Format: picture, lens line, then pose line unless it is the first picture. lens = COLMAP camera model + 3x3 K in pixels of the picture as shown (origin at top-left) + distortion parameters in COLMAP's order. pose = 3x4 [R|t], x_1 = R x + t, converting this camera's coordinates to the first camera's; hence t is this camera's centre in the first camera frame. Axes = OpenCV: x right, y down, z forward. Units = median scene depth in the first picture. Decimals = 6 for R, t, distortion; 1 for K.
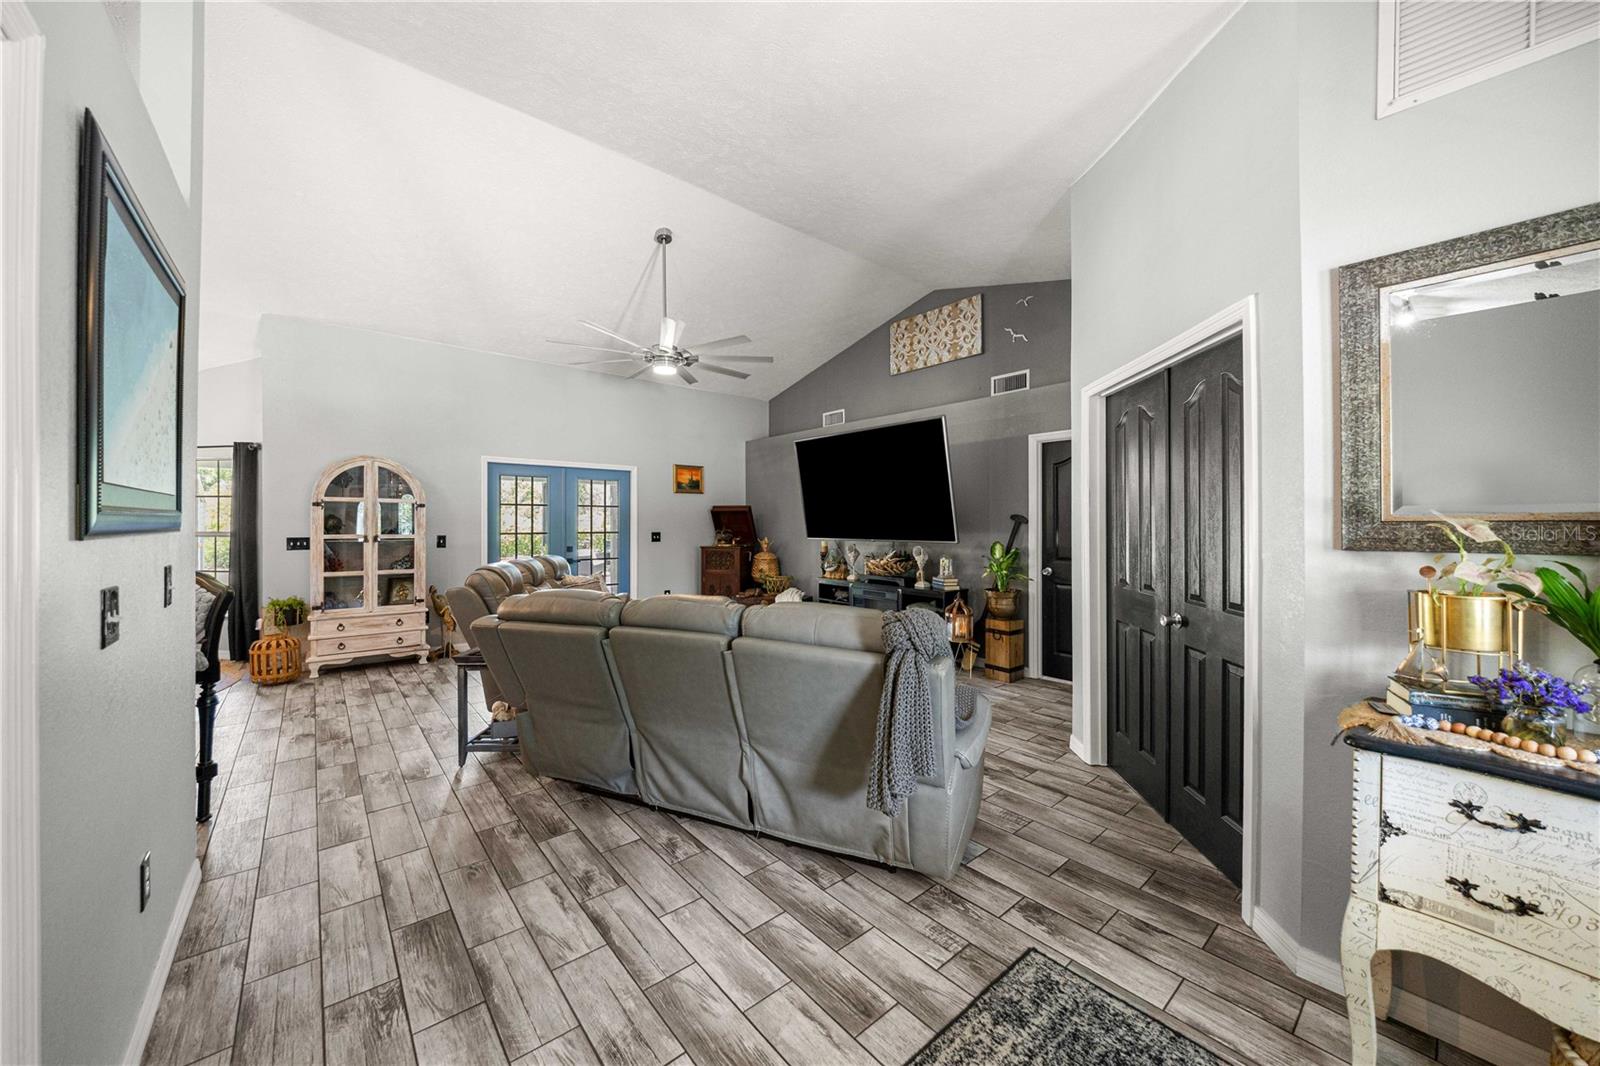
lens RADIAL K [[580.9, 0, 799.0], [0, 580.9, 521.1], [0, 0, 1]] dist [-0.001318, -0.000062]
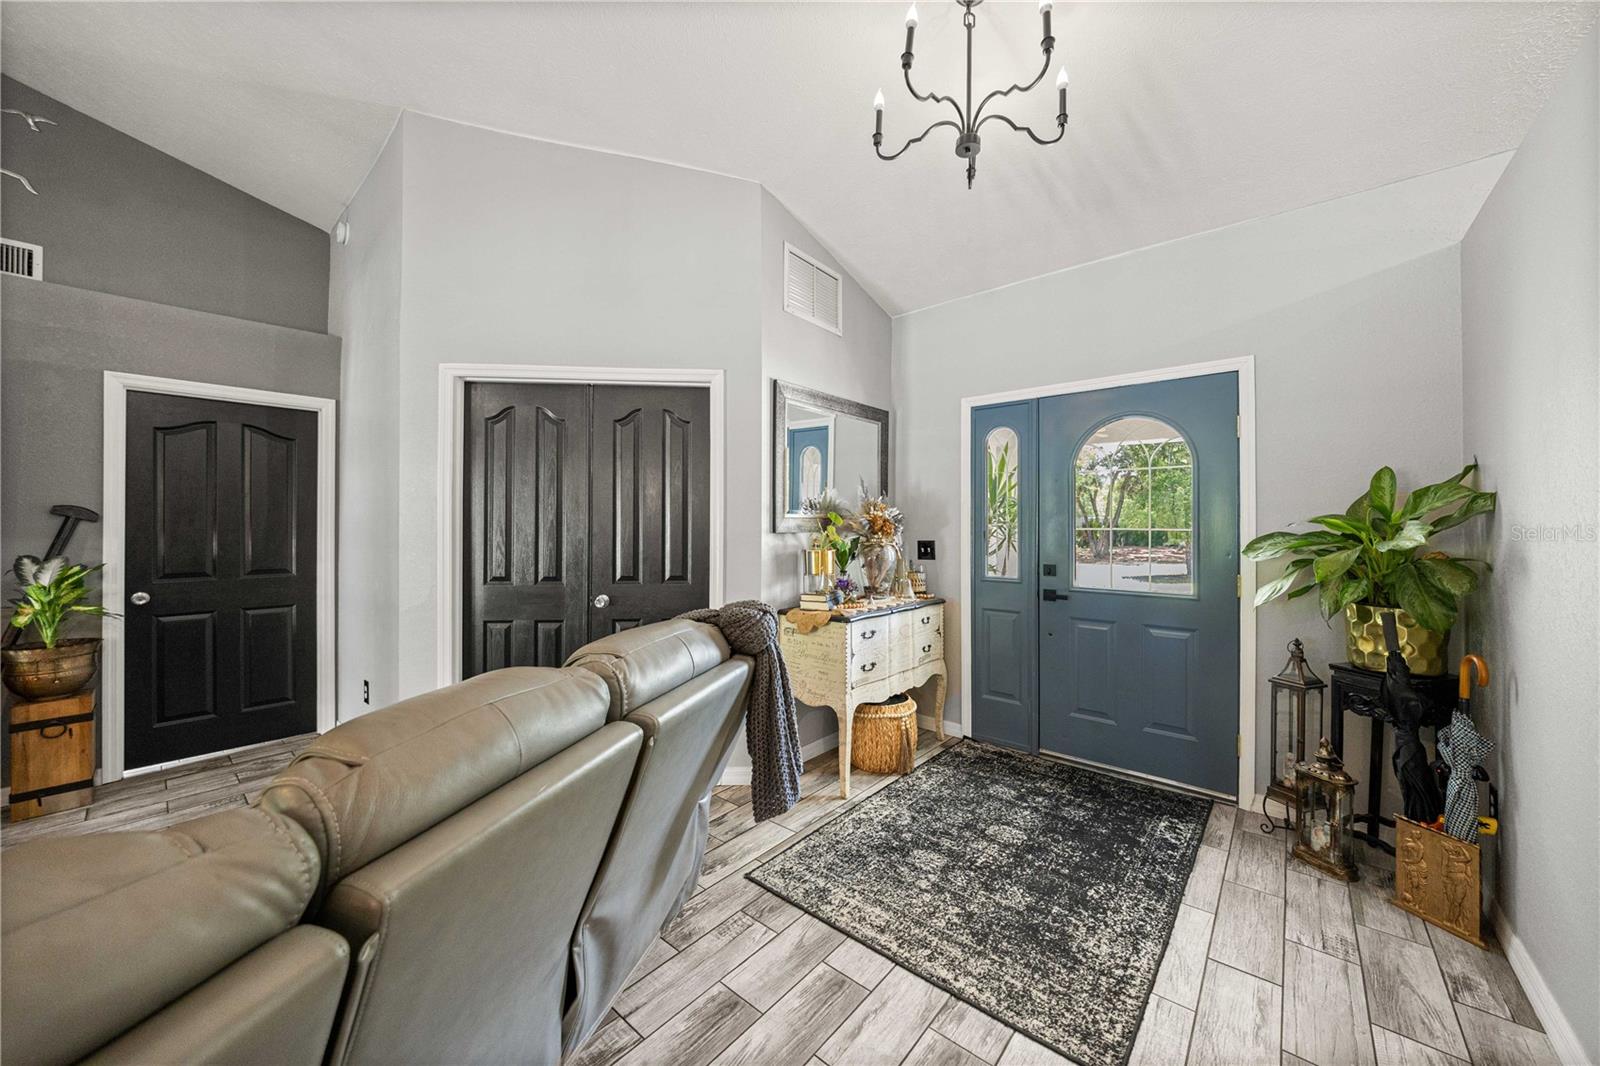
lens RADIAL K [[580.9, 0, 799.0], [0, 580.9, 521.1], [0, 0, 1]] dist [-0.001318, -0.000062]
pose [[-0.155308, 0.009391, 0.987821, -0.261123], [0.001246, 0.999956, -0.009310, 0.009189], [-0.987865, -0.000215, -0.155313, 0.357216]]
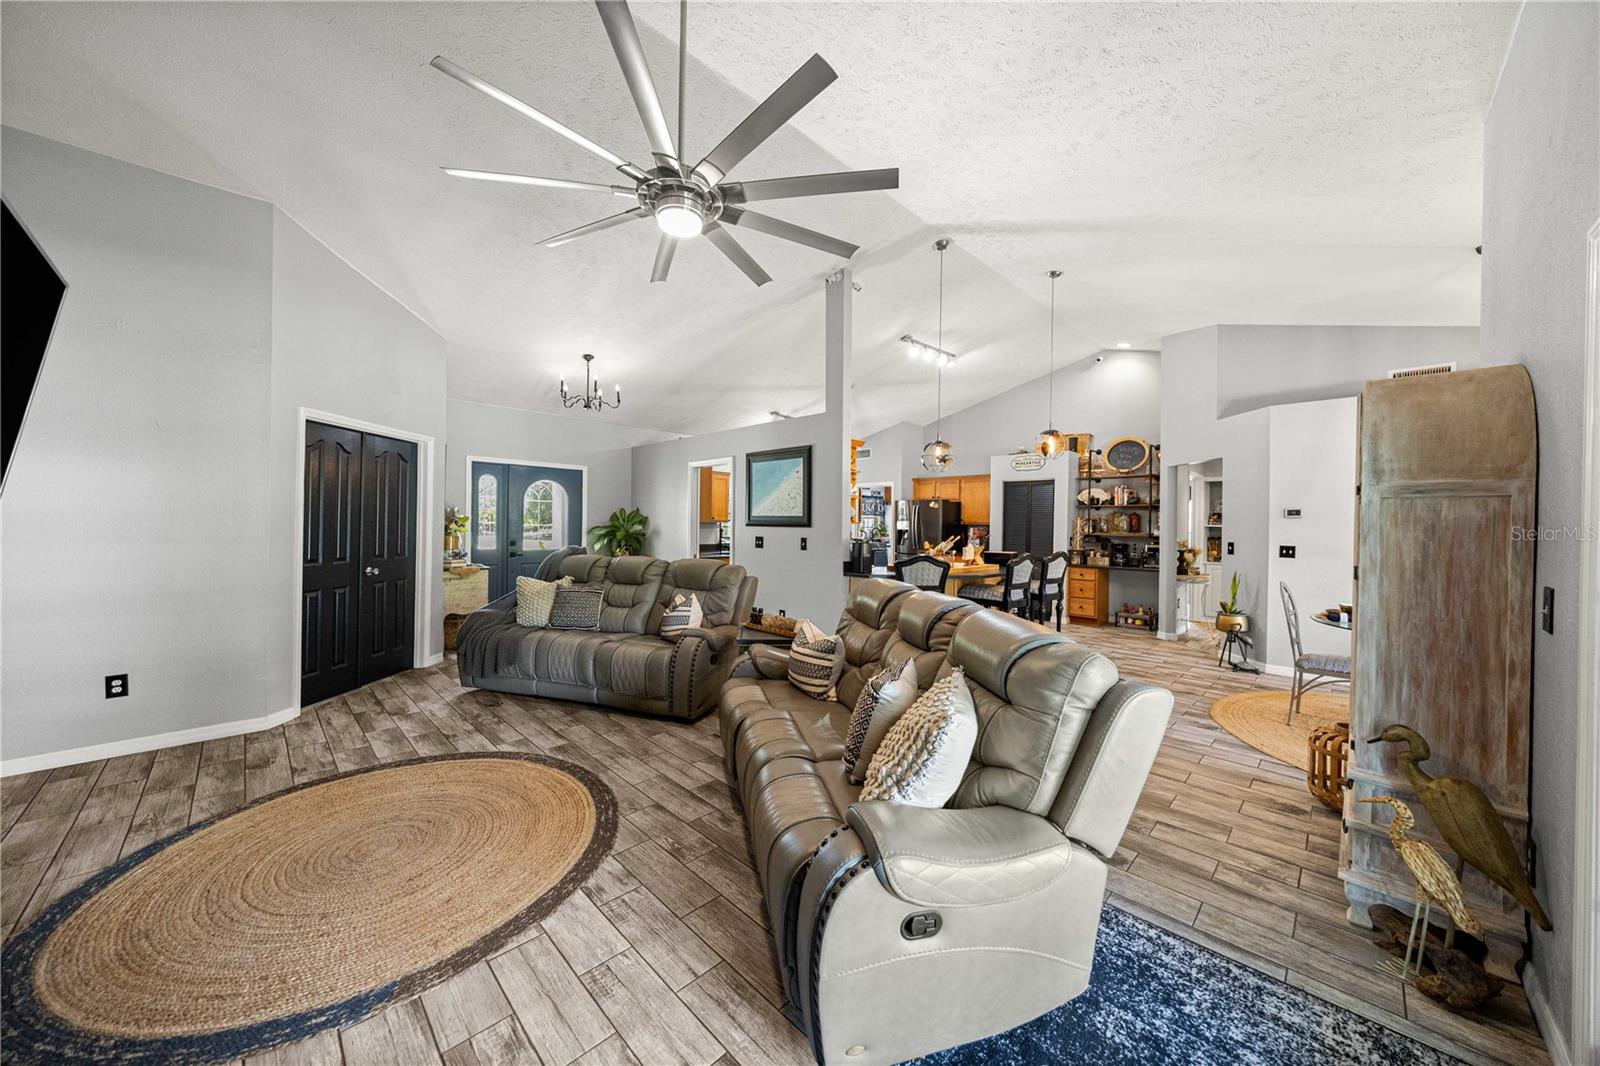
lens RADIAL K [[552.7, 0, 805.7], [0, 552.7, 524.0], [0, 0, 1]] dist [0.007742, -0.005406]
pose [[-0.995712, -0.015147, -0.091257, -0.259574], [-0.015356, 0.999881, 0.001587, -0.001717], [0.091222, 0.002982, -0.995826, 1.298624]]
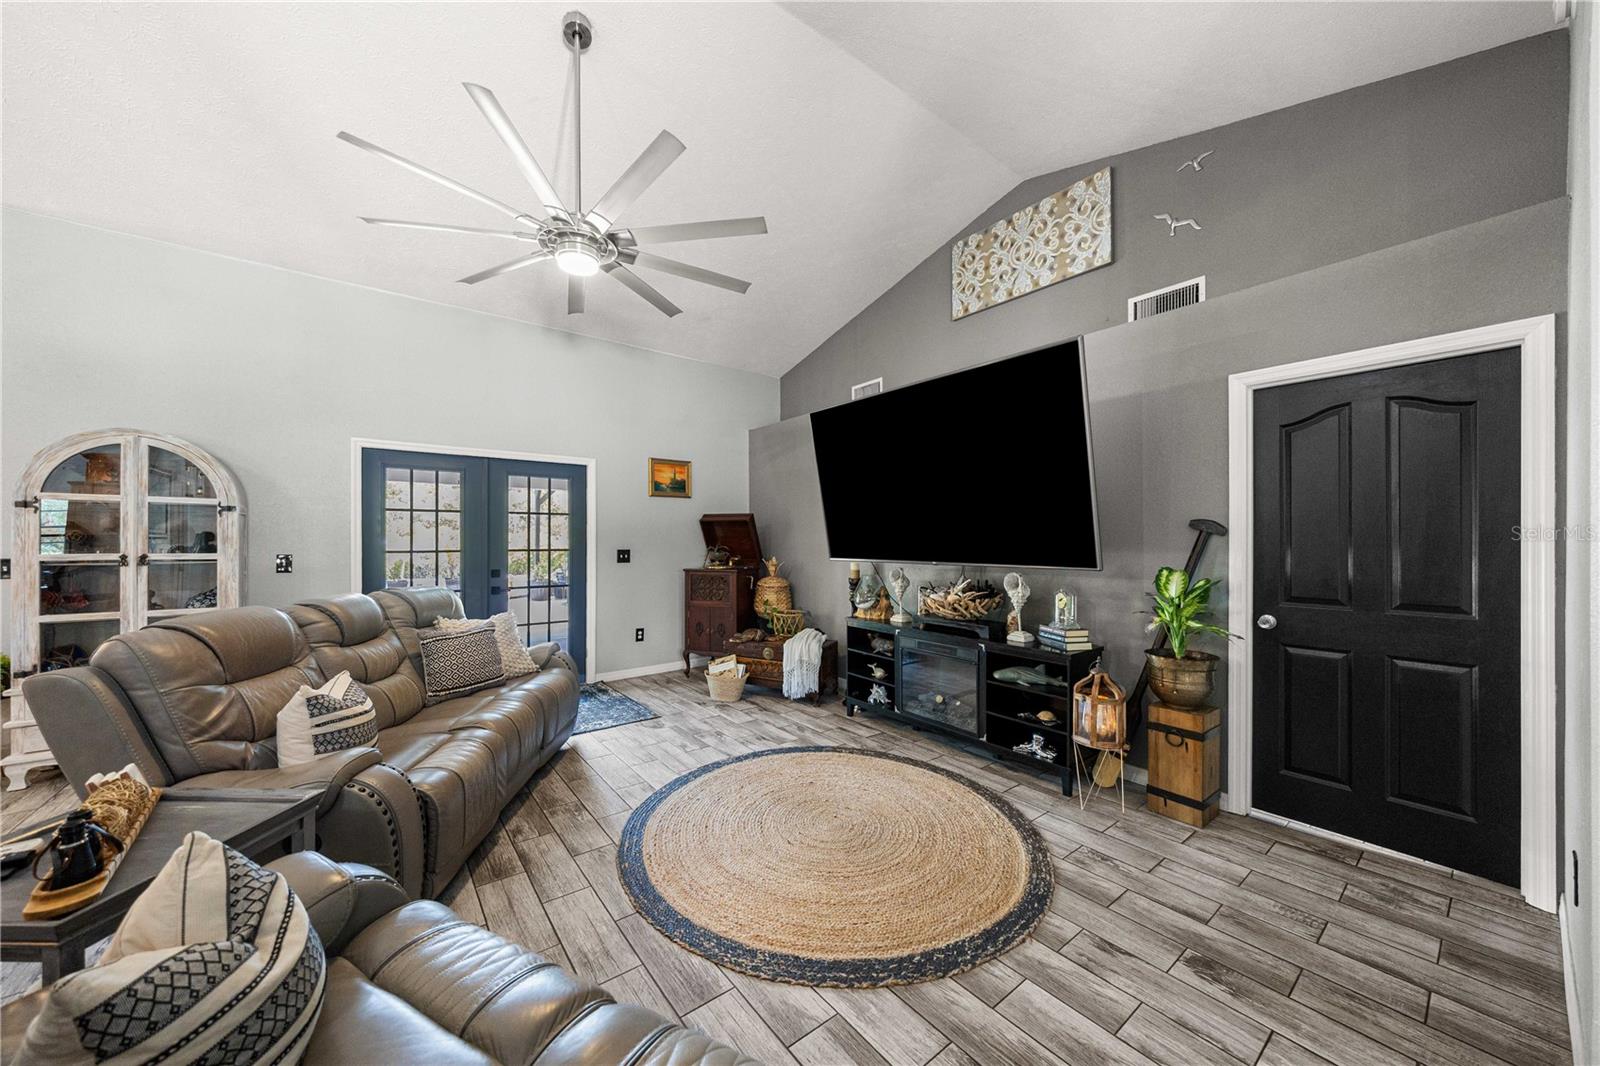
lens RADIAL K [[561.5, 0, 799.7], [0, 561.5, 540.2], [0, 0, 1]] dist [-0.001278, -0.000108]
pose [[0.999167, 0.000060, -0.040800, 0.006409], [0.000075, 0.999995, 0.003291, 0.006553], [0.040800, -0.003291, 0.999162, 0.401561]]
